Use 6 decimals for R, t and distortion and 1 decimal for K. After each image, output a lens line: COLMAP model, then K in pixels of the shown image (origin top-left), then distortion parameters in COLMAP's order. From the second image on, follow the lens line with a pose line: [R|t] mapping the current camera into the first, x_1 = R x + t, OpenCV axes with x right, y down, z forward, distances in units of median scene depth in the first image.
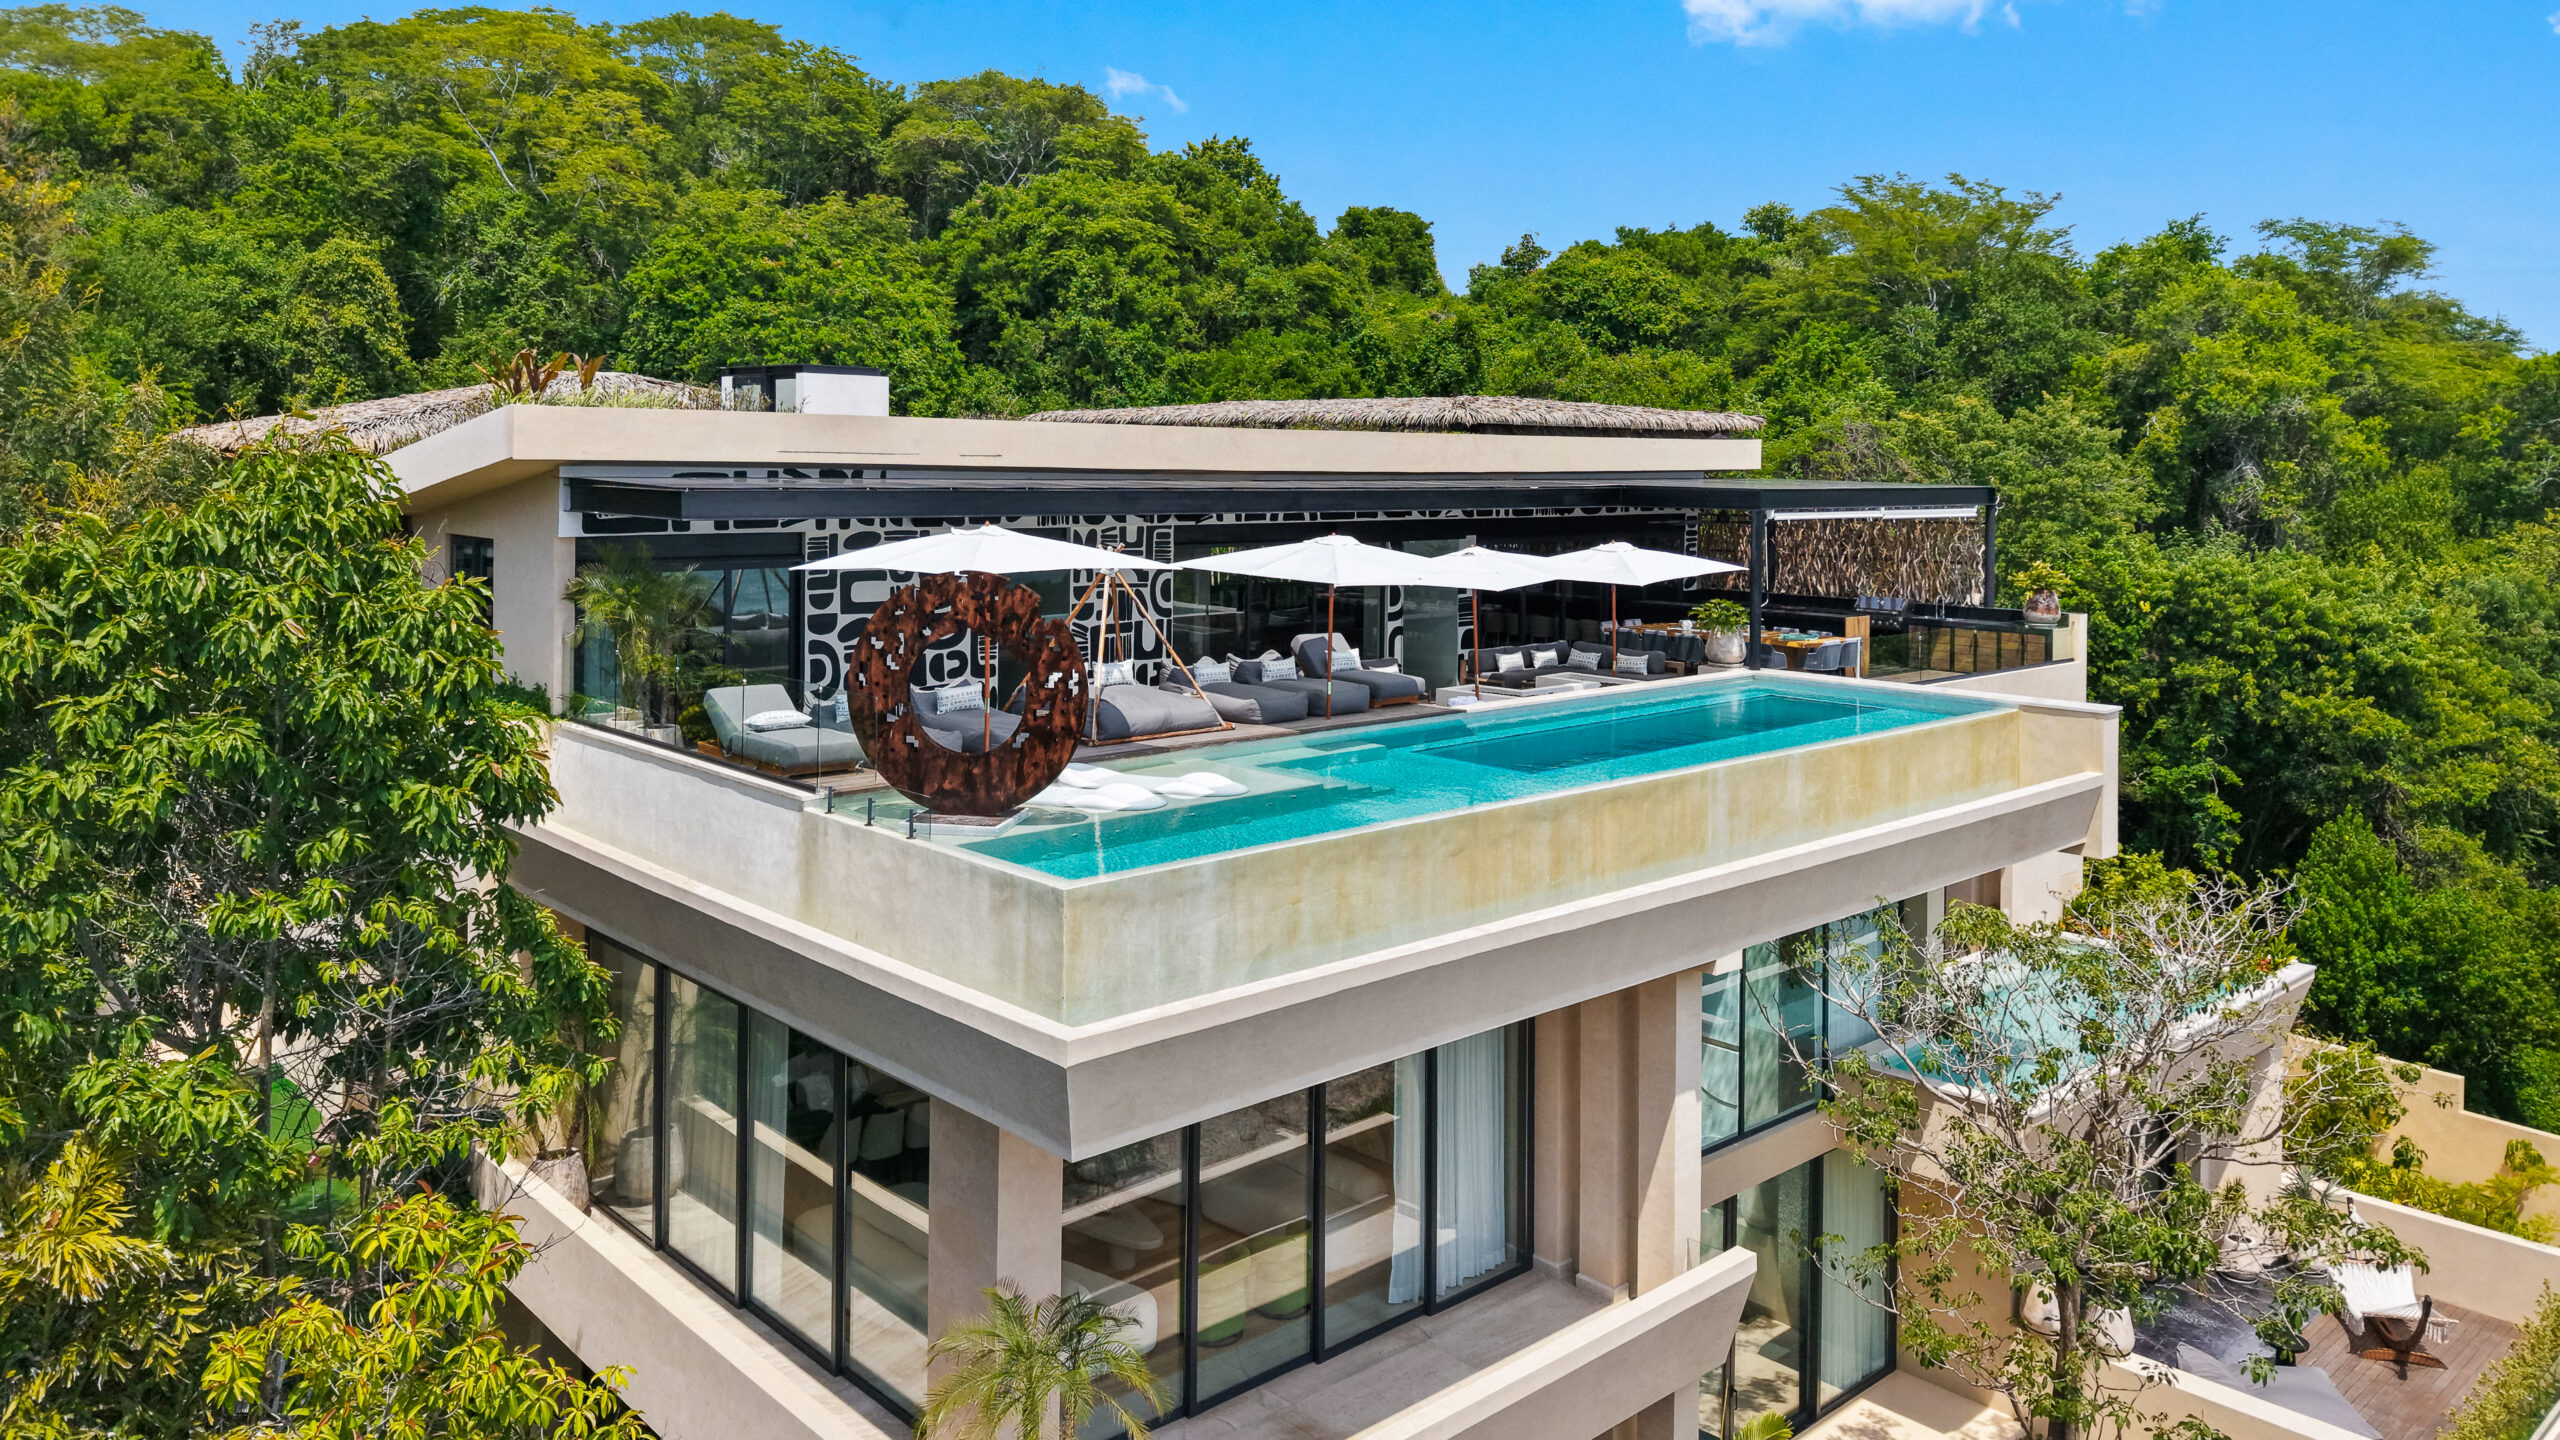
lens RADIAL K [[1706.3, 0, 1272.2], [0, 1706.3, 717.8], [0, 0, 1]] dist [0.043488, -0.052775]
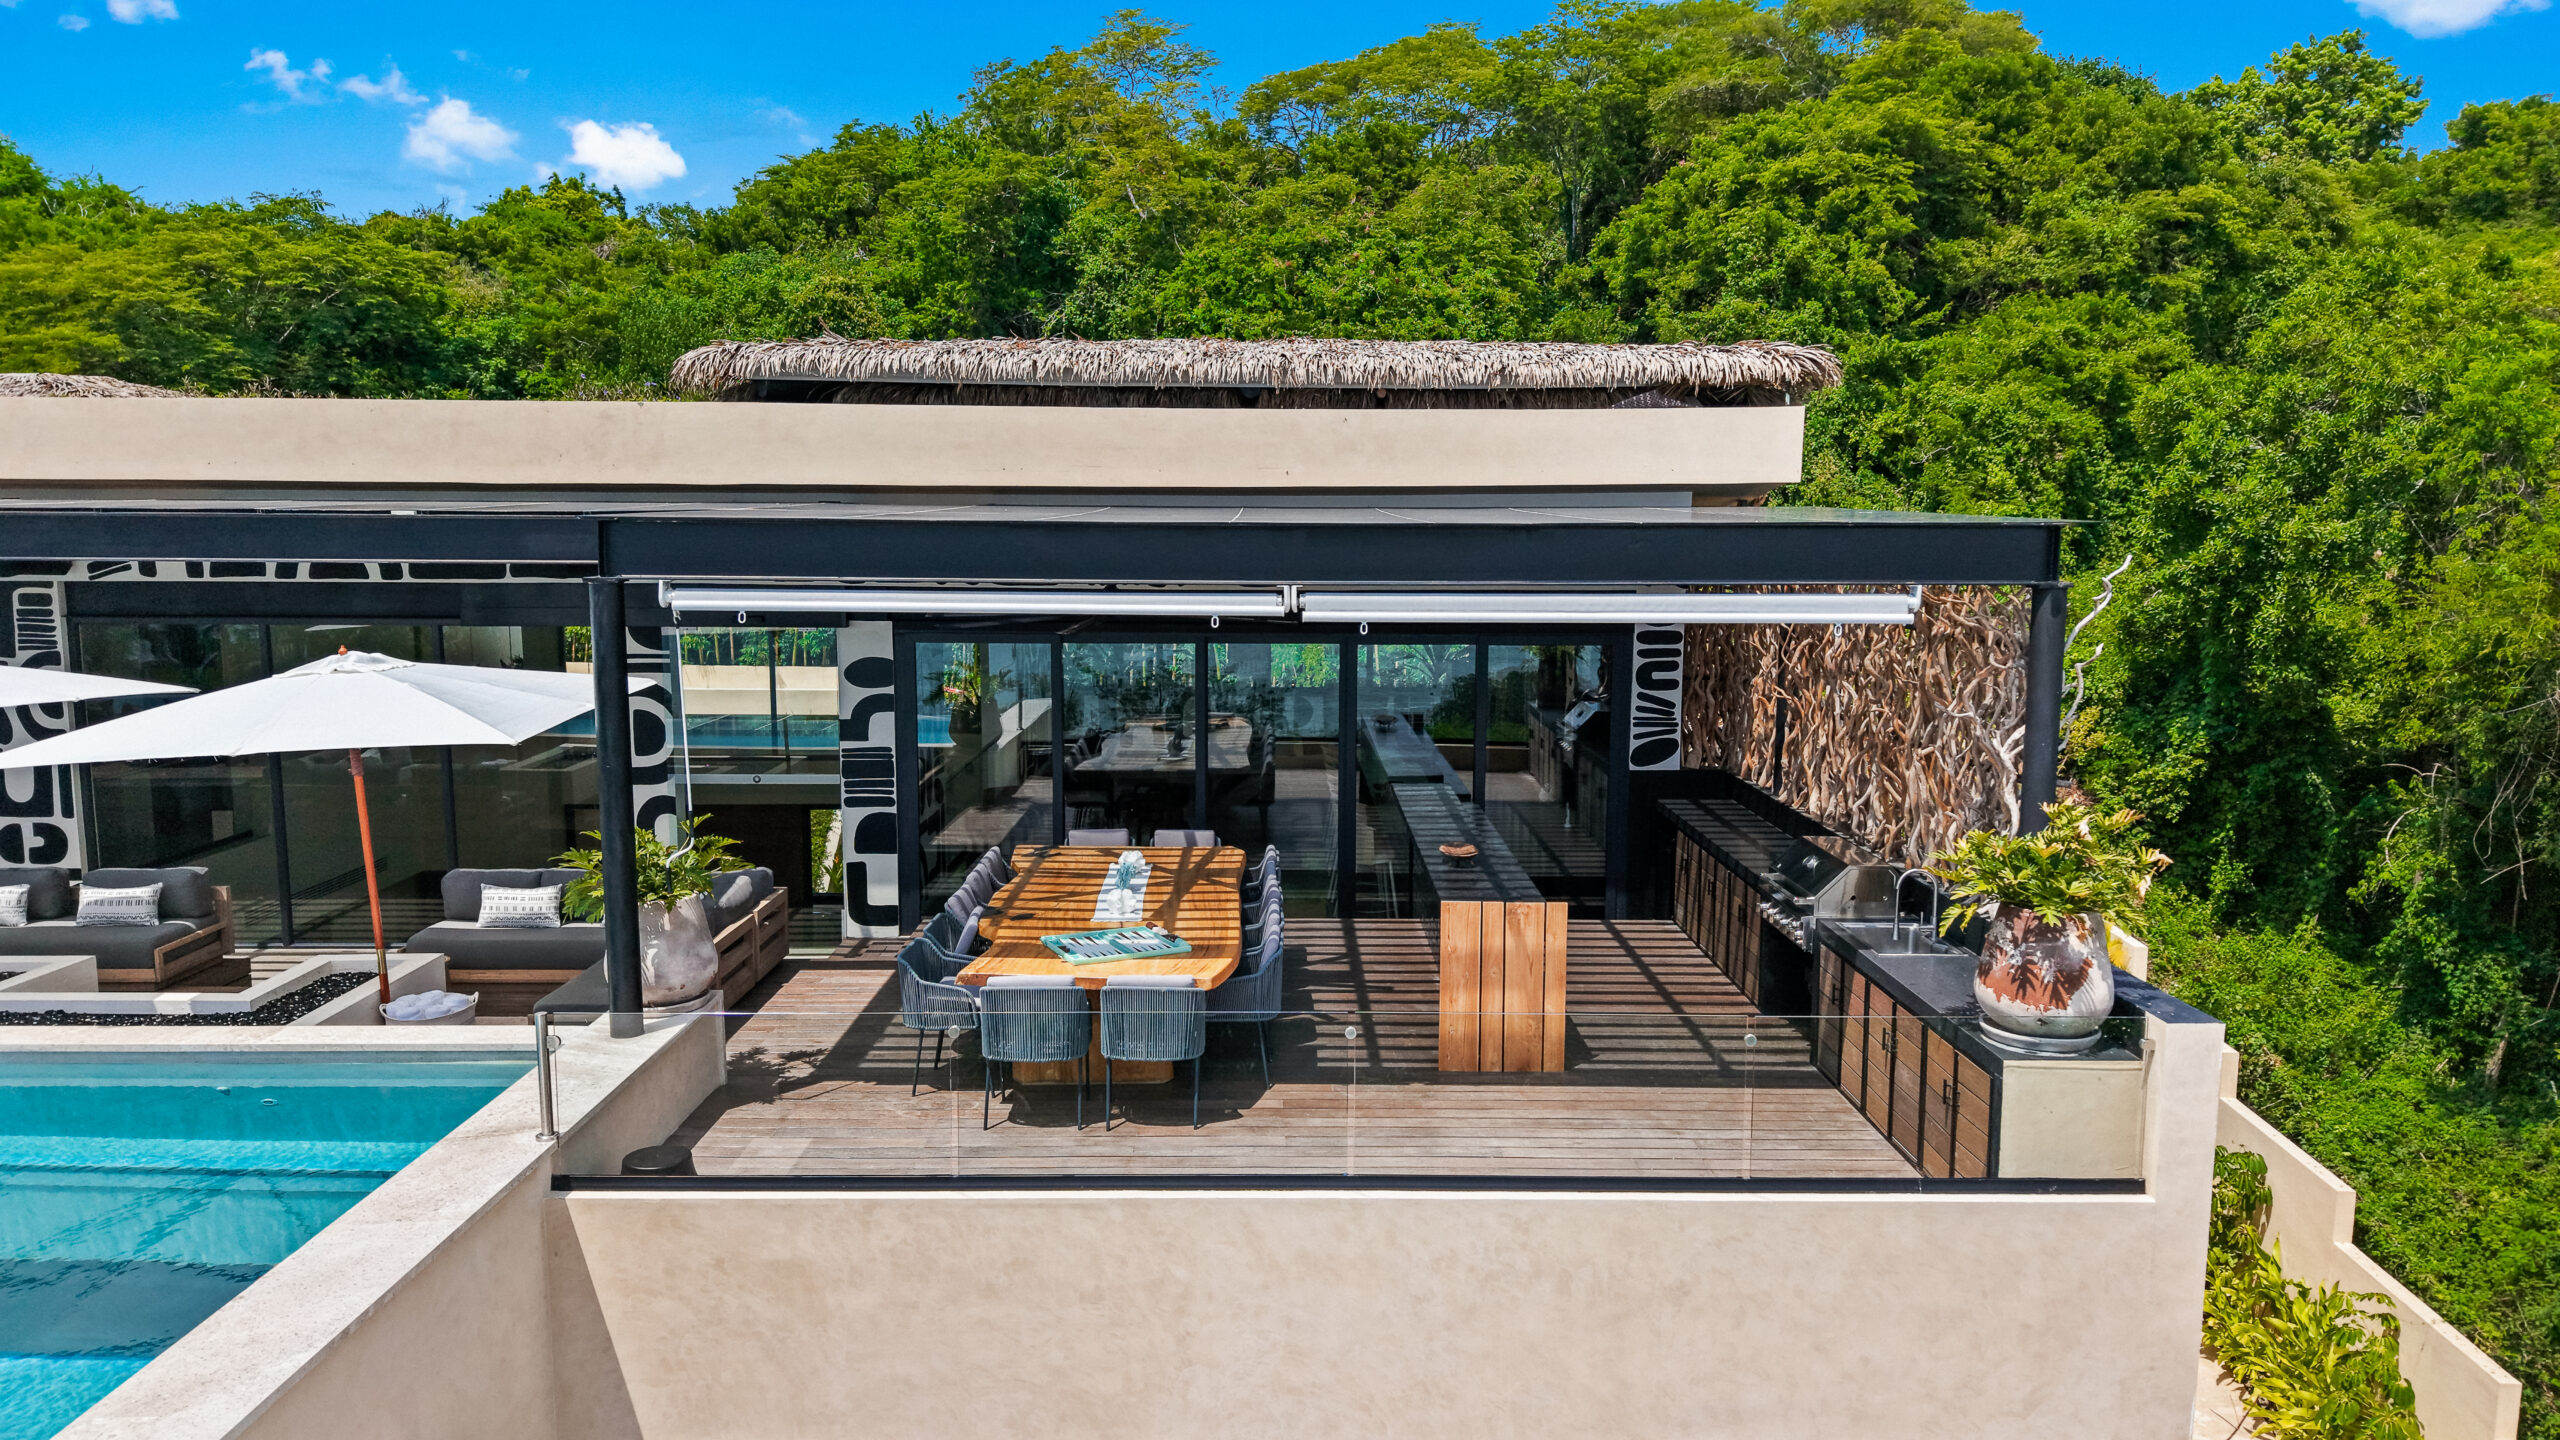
lens RADIAL K [[1762.4, 0, 1265.4], [0, 1762.4, 760.4], [0, 0, 1]] dist [0.060421, -0.058758]
pose [[0.752359, 0.087069, -0.652974, 0.582130], [-0.095559, 0.995167, 0.022594, -0.098902], [0.651785, 0.045399, 0.757043, 0.770880]]
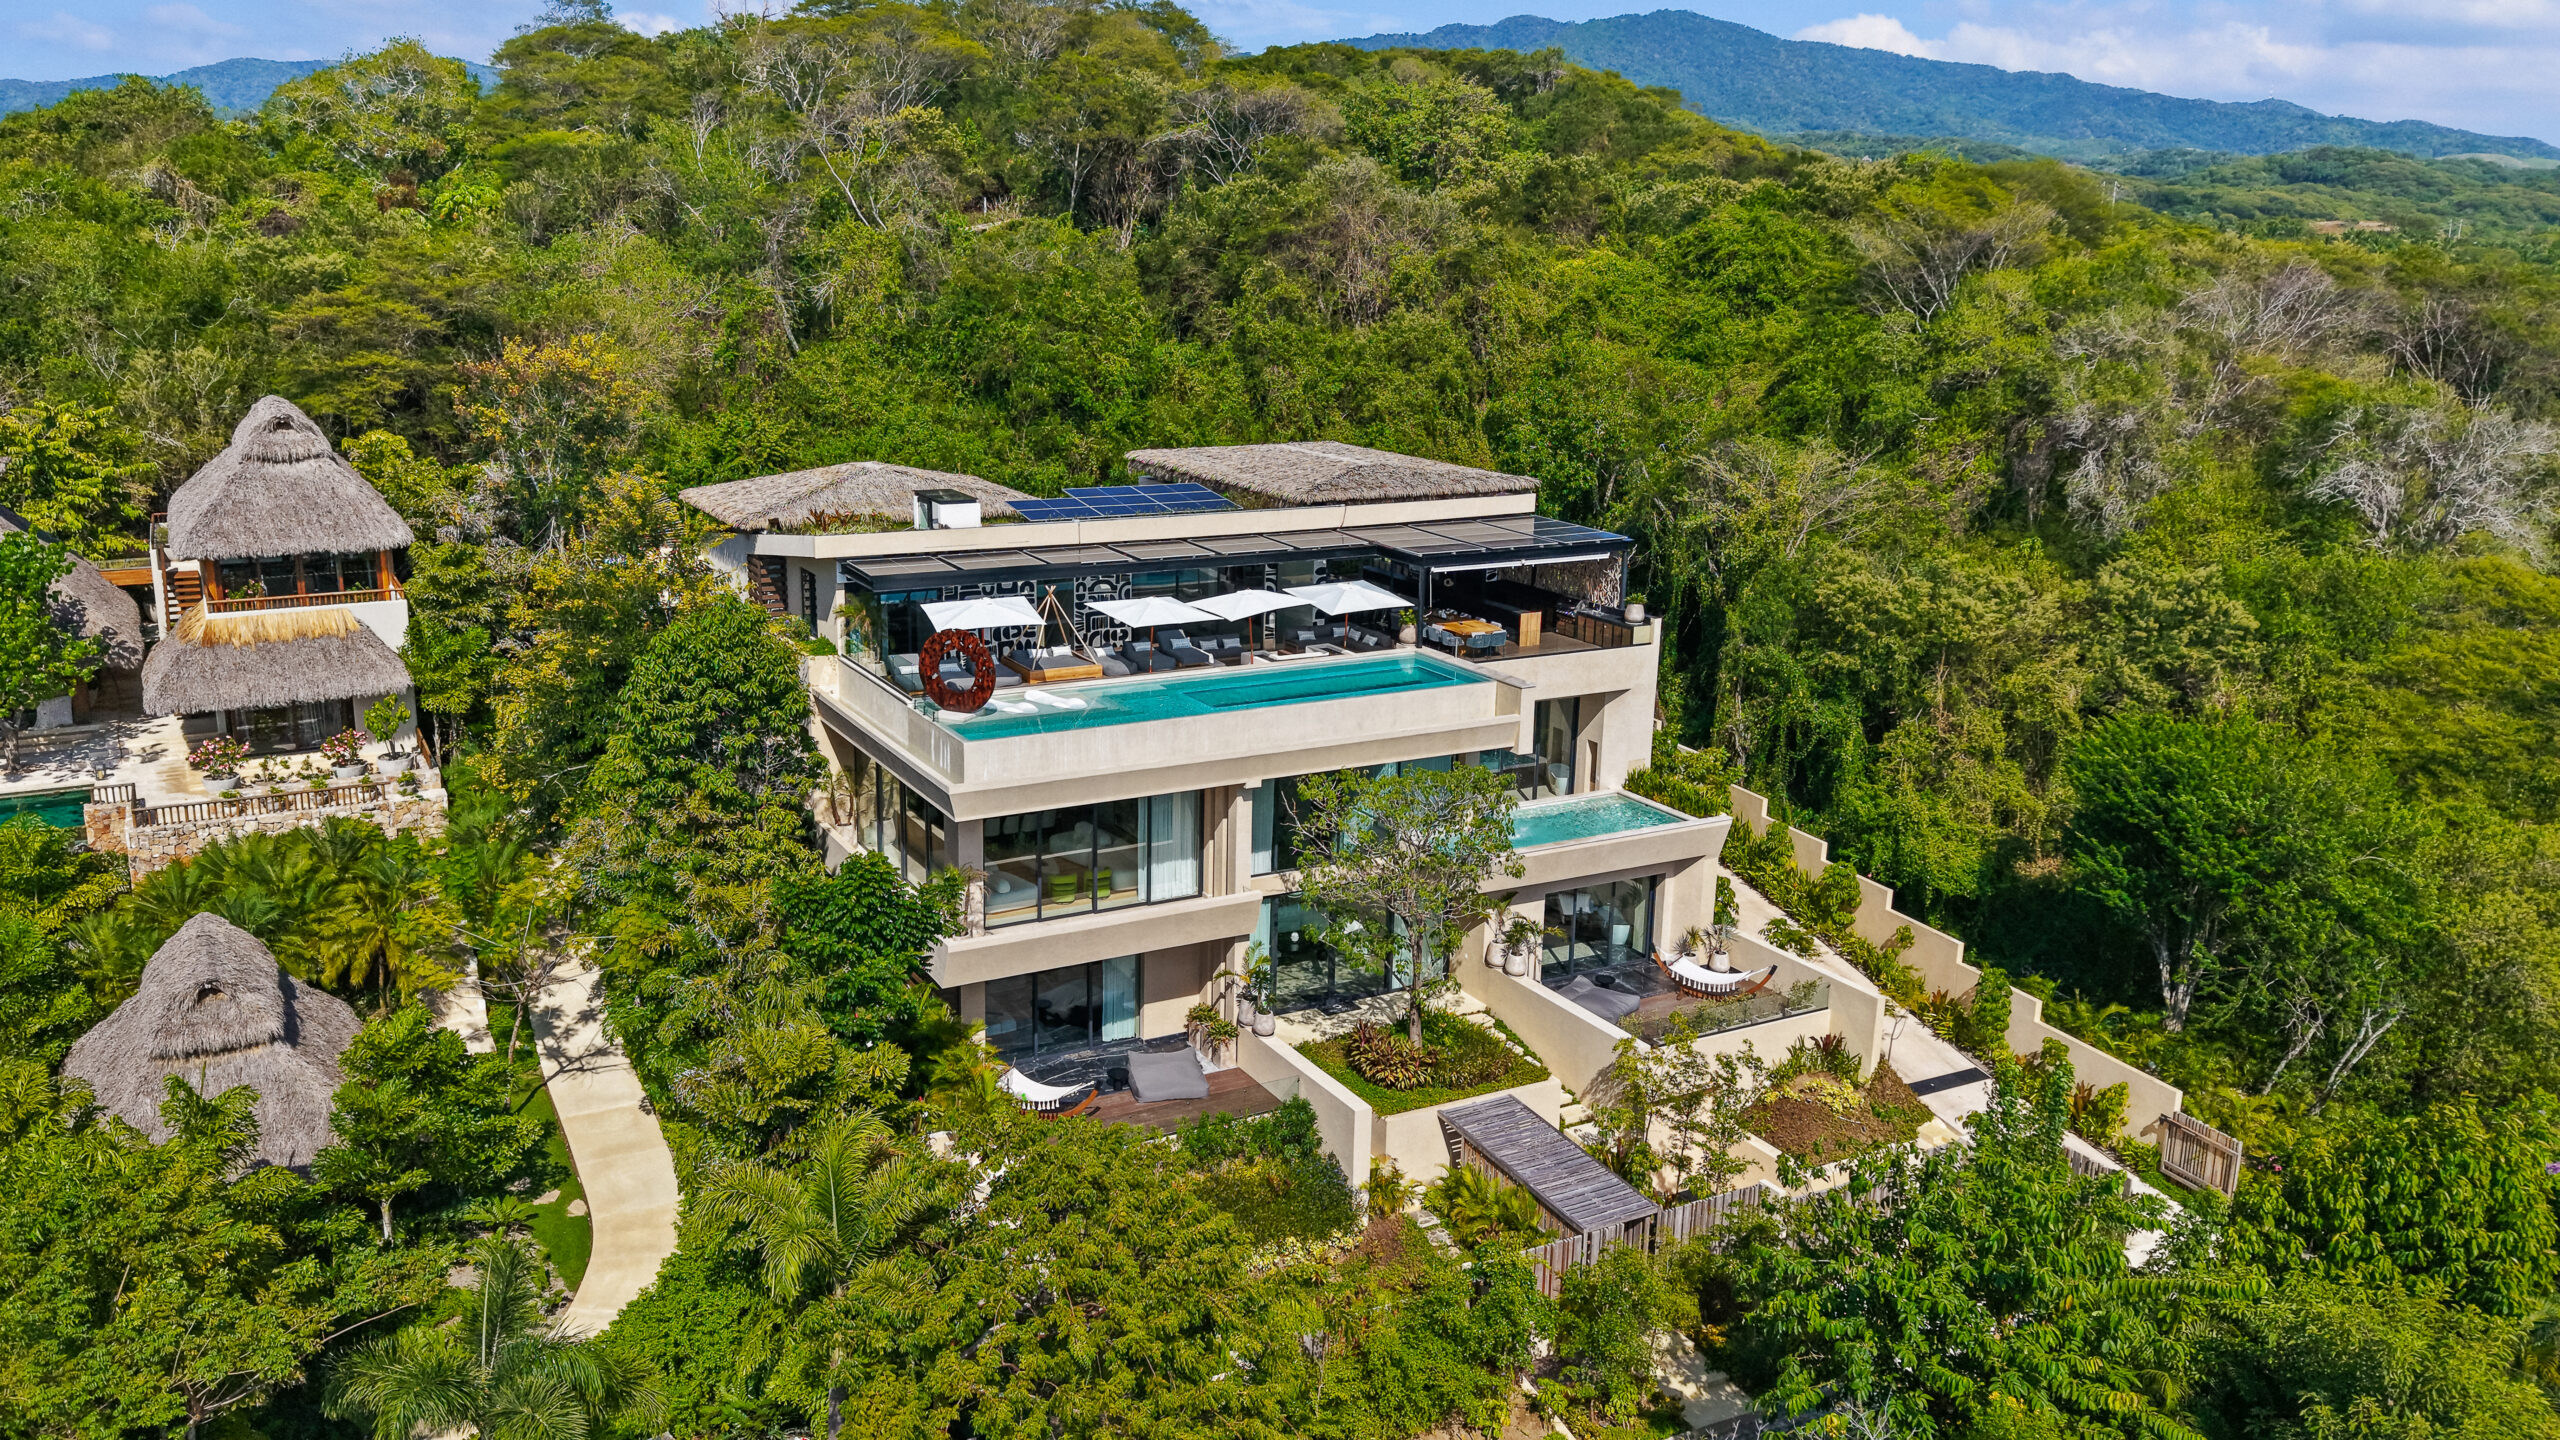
lens RADIAL K [[1762.4, 0, 1265.4], [0, 1762.4, 760.4], [0, 0, 1]] dist [0.060421, -0.058758]
pose [[0.967261, 0.060446, -0.246479, 0.584061], [-0.032645, 0.992787, 0.115360, -0.121349], [0.251674, -0.103536, 0.962258, -0.943072]]
